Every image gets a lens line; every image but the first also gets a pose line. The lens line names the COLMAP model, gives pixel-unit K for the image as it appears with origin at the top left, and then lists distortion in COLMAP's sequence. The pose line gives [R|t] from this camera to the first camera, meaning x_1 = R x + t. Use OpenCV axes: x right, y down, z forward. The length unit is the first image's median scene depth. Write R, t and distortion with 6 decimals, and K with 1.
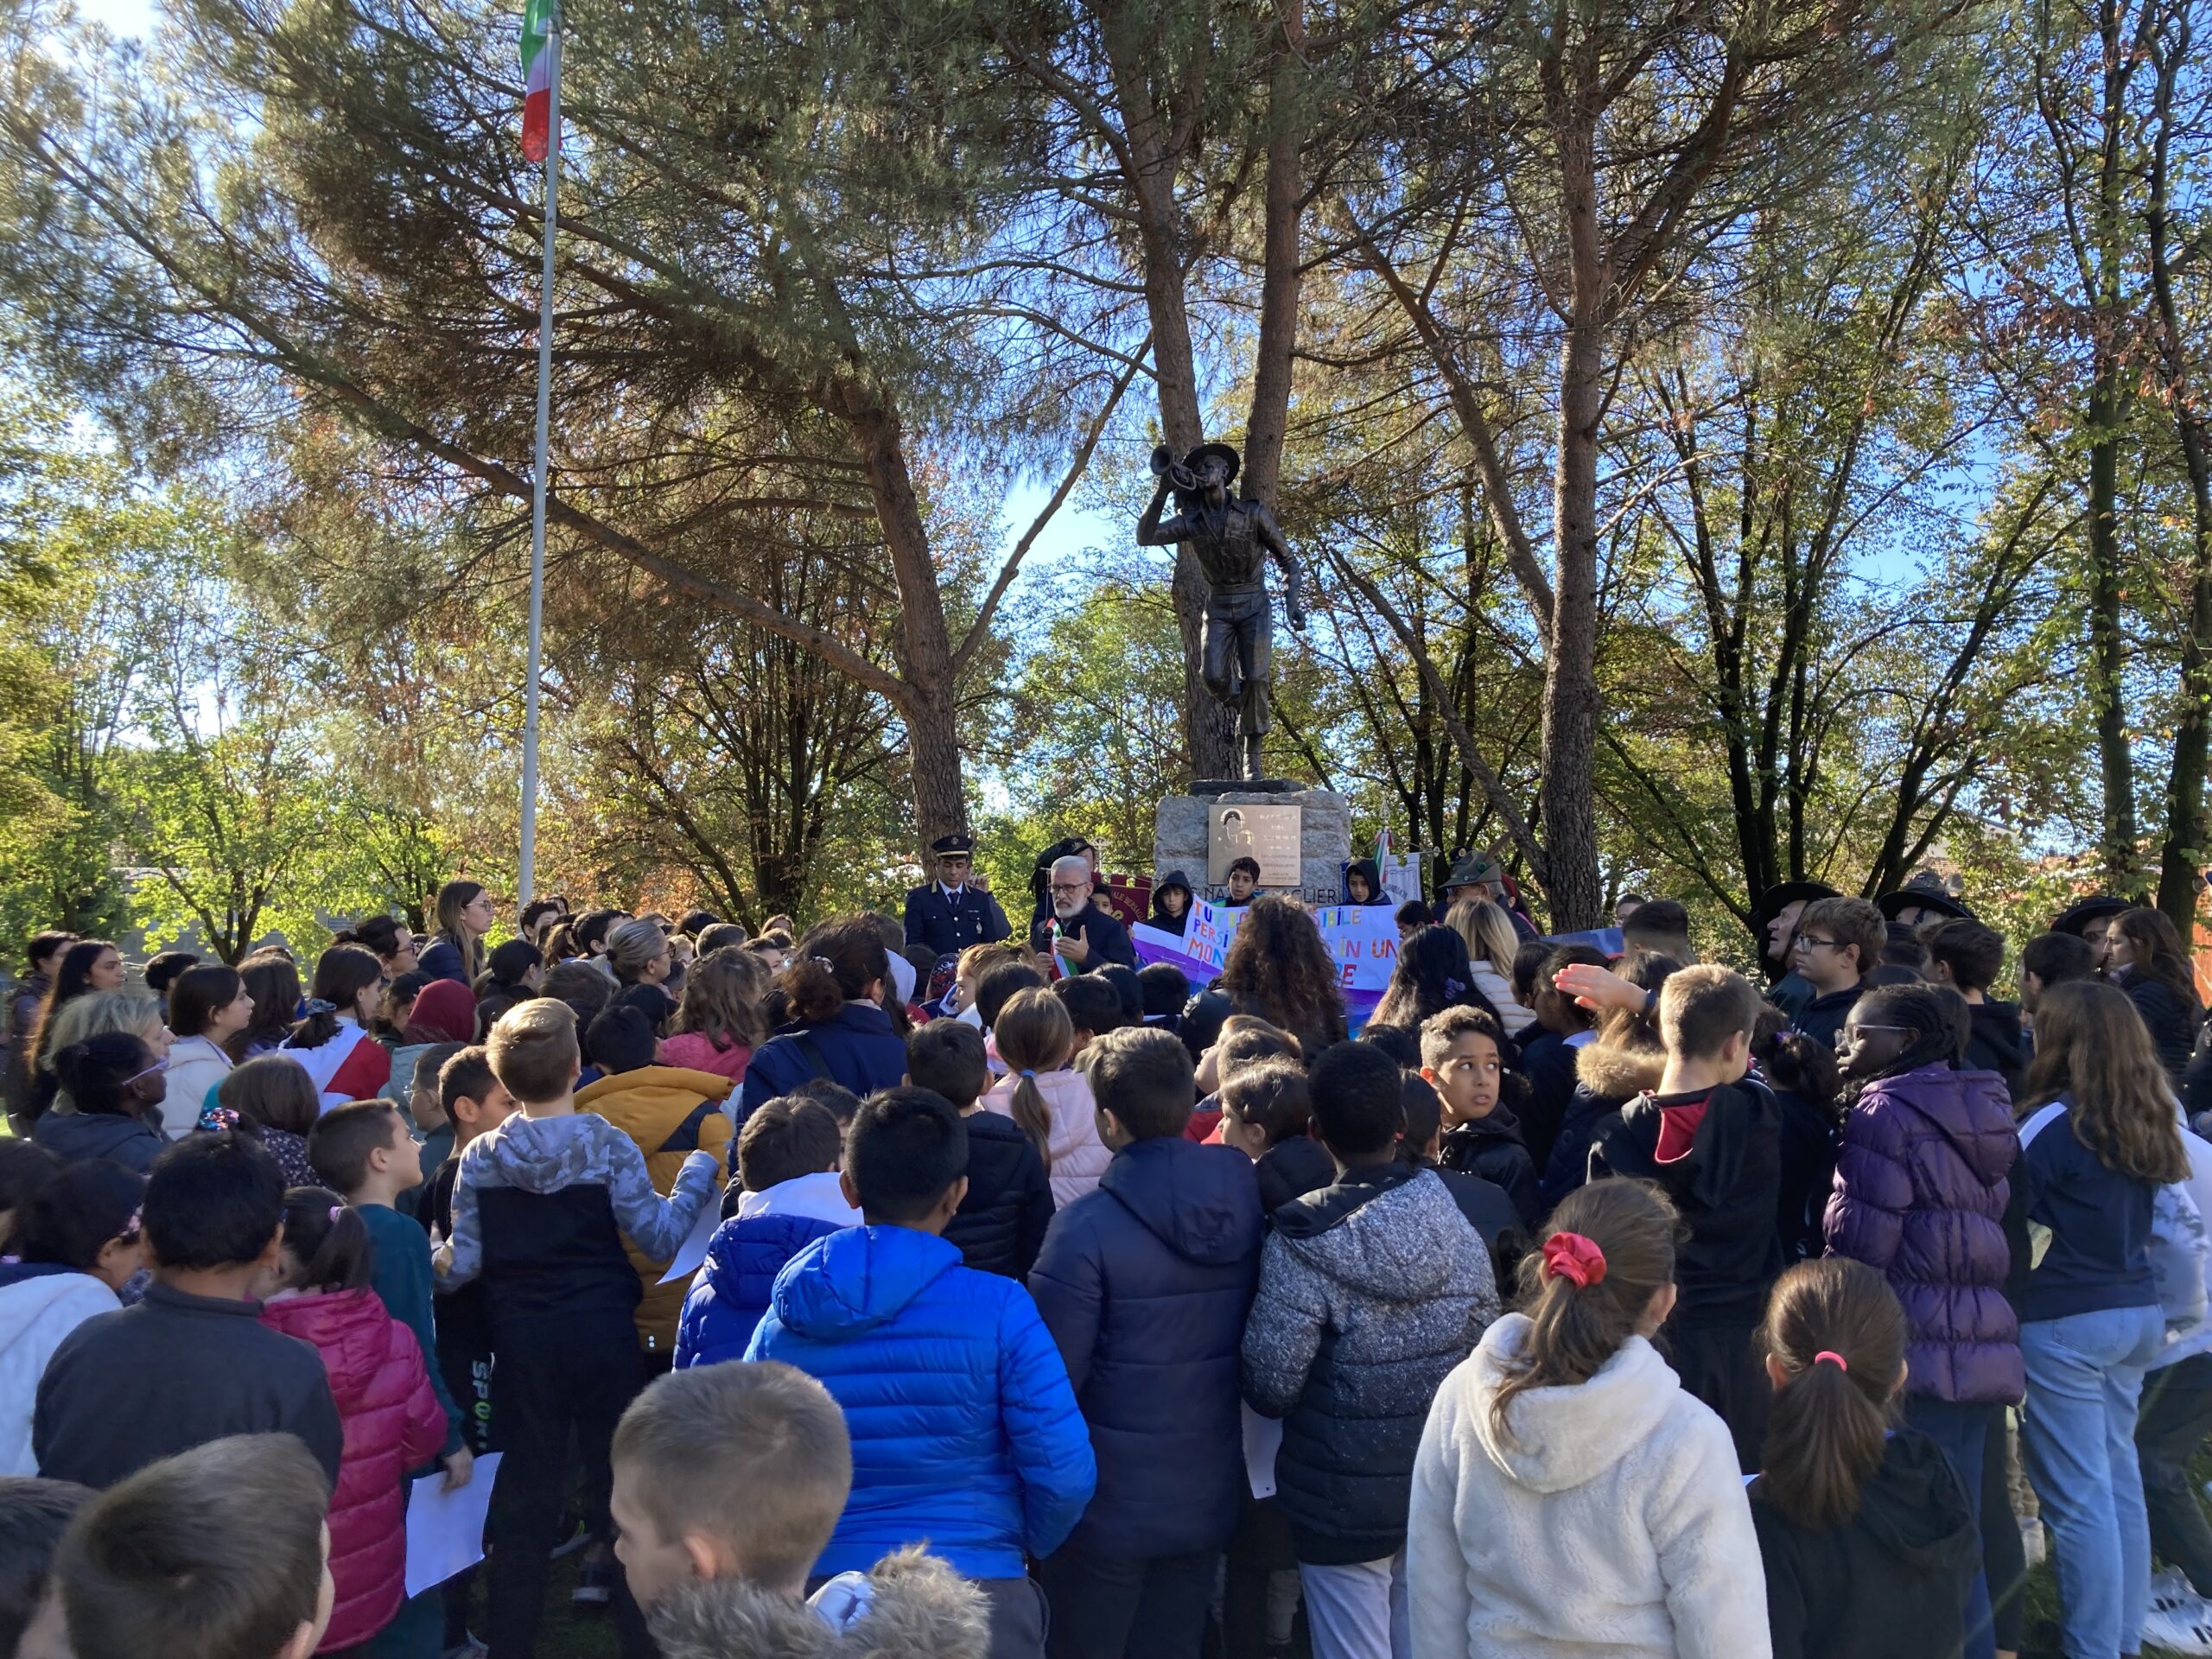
lens RADIAL K [[1810.6, 0, 1108.9], [0, 1810.6, 834.0], [0, 0, 1]] dist [0.015857, -0.025486]
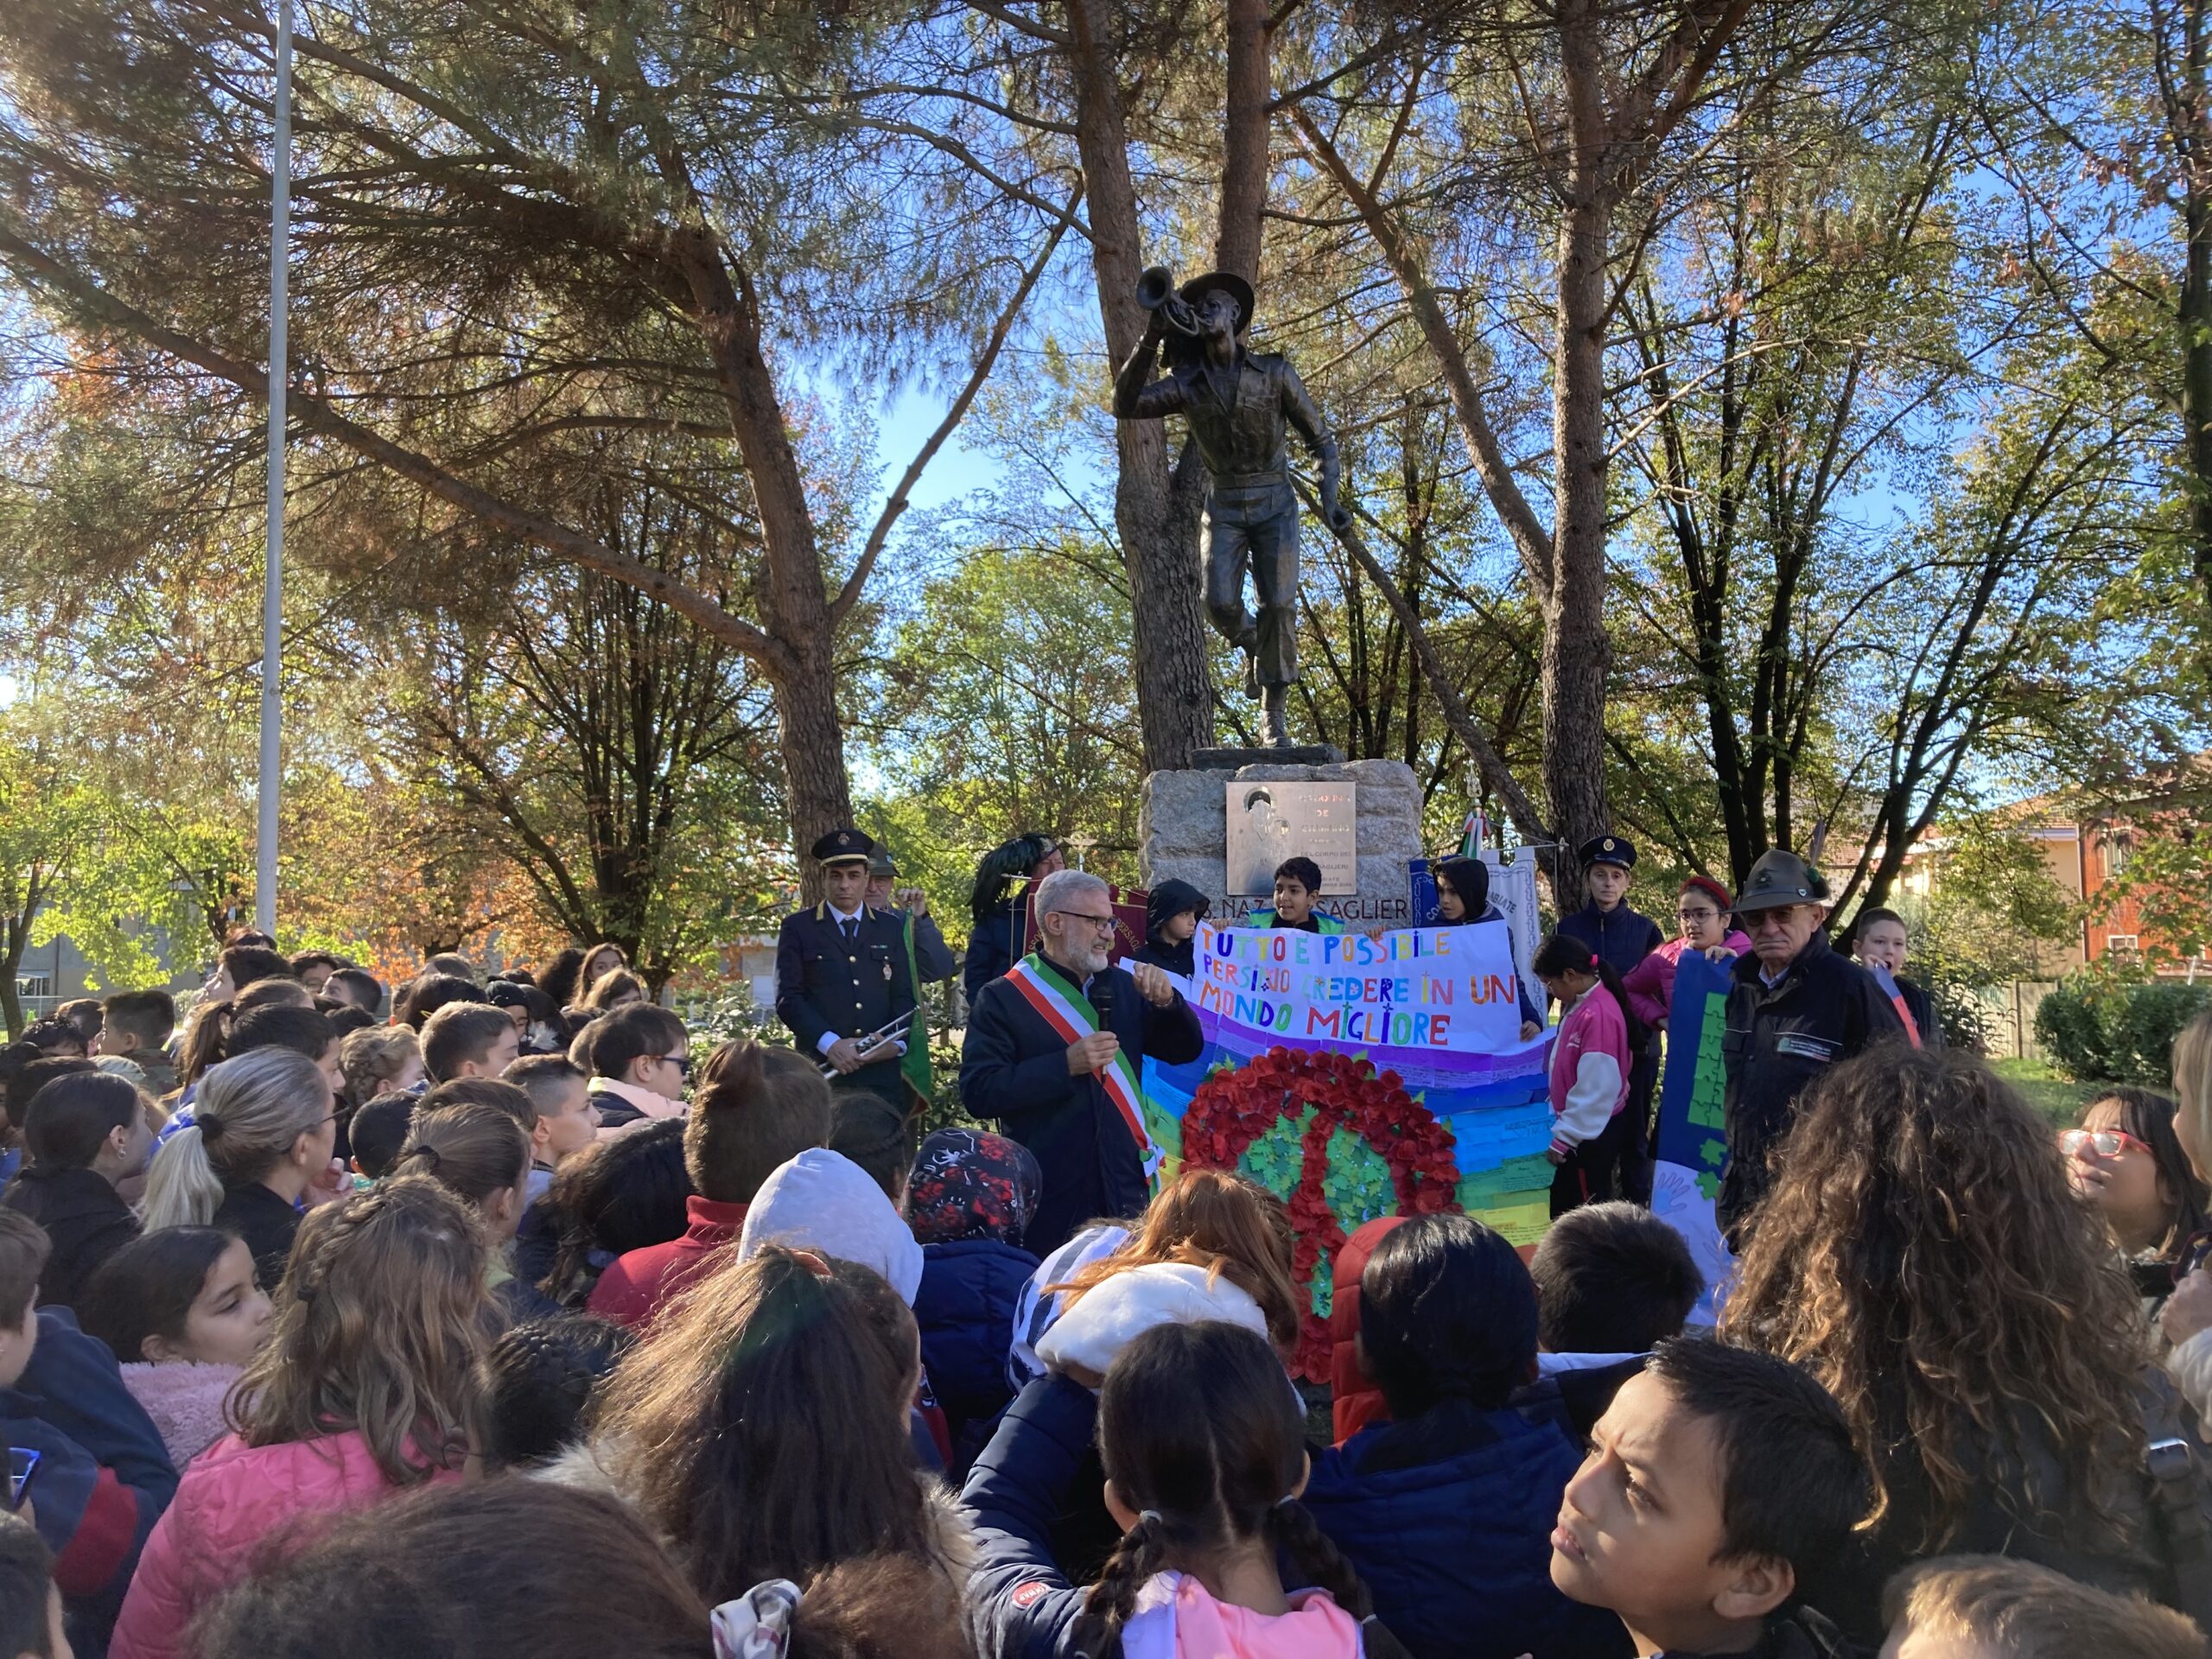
lens RADIAL K [[1810.6, 0, 1115.9], [0, 1810.6, 815.3], [0, 0, 1]] dist [0.015857, -0.025486]
pose [[0.996718, -0.013560, 0.079810, -0.020403], [0.013400, 0.999907, 0.002541, -0.003274], [-0.079837, -0.001463, 0.996807, 0.150128]]
